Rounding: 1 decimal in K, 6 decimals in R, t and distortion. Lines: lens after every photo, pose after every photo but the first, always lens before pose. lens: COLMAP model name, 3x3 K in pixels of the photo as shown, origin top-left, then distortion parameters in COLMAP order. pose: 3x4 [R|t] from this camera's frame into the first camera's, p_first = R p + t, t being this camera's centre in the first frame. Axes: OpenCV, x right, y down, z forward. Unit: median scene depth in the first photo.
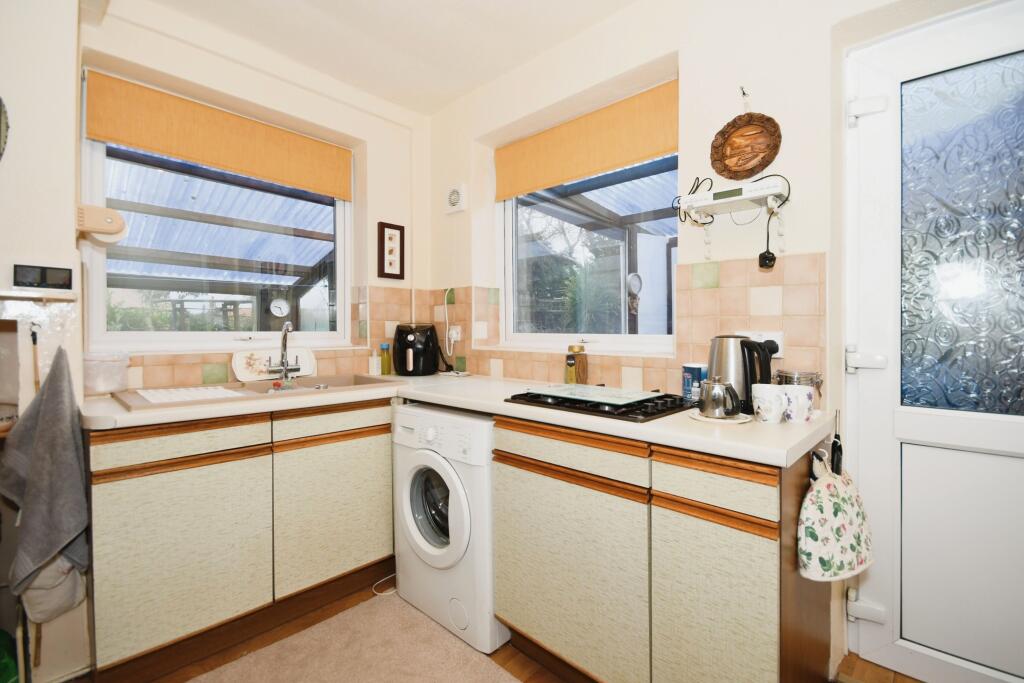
lens RADIAL K [[464.5, 0, 512.1], [0, 464.5, 337.5], [0, 0, 1]] dist [0.019442, -0.000232]
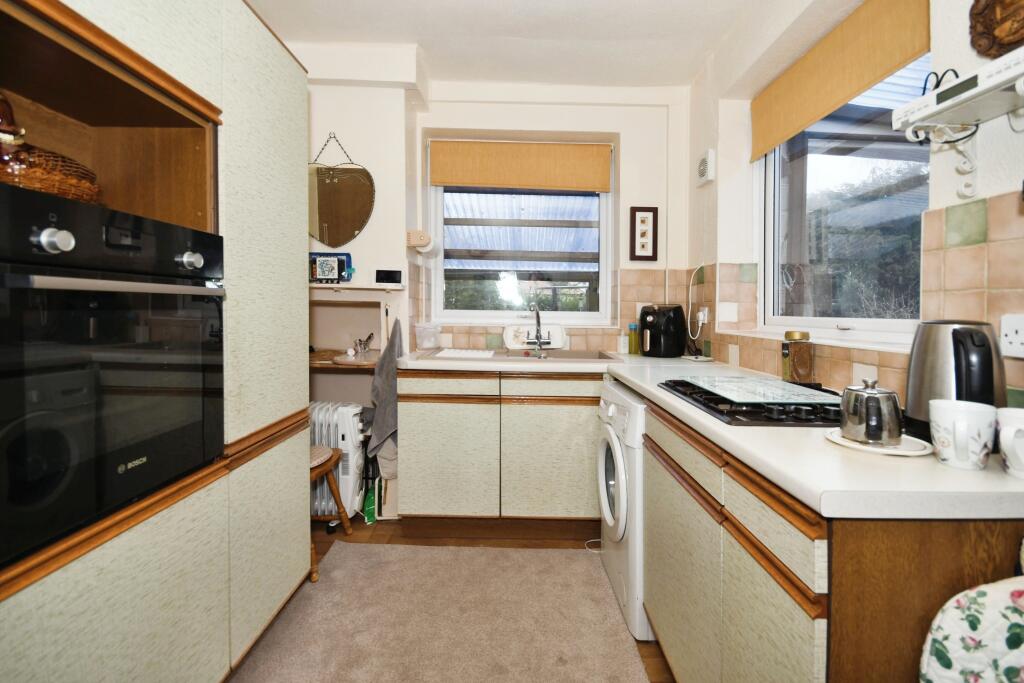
lens RADIAL K [[457.5, 0, 511.3], [0, 457.5, 331.7], [0, 0, 1]] dist [0.018932, -0.015491]
pose [[0.699951, 0.041339, -0.712994, 0.352427], [-0.024616, 0.999127, 0.033763, 0.003177], [0.713767, -0.006081, 0.700357, 0.114701]]
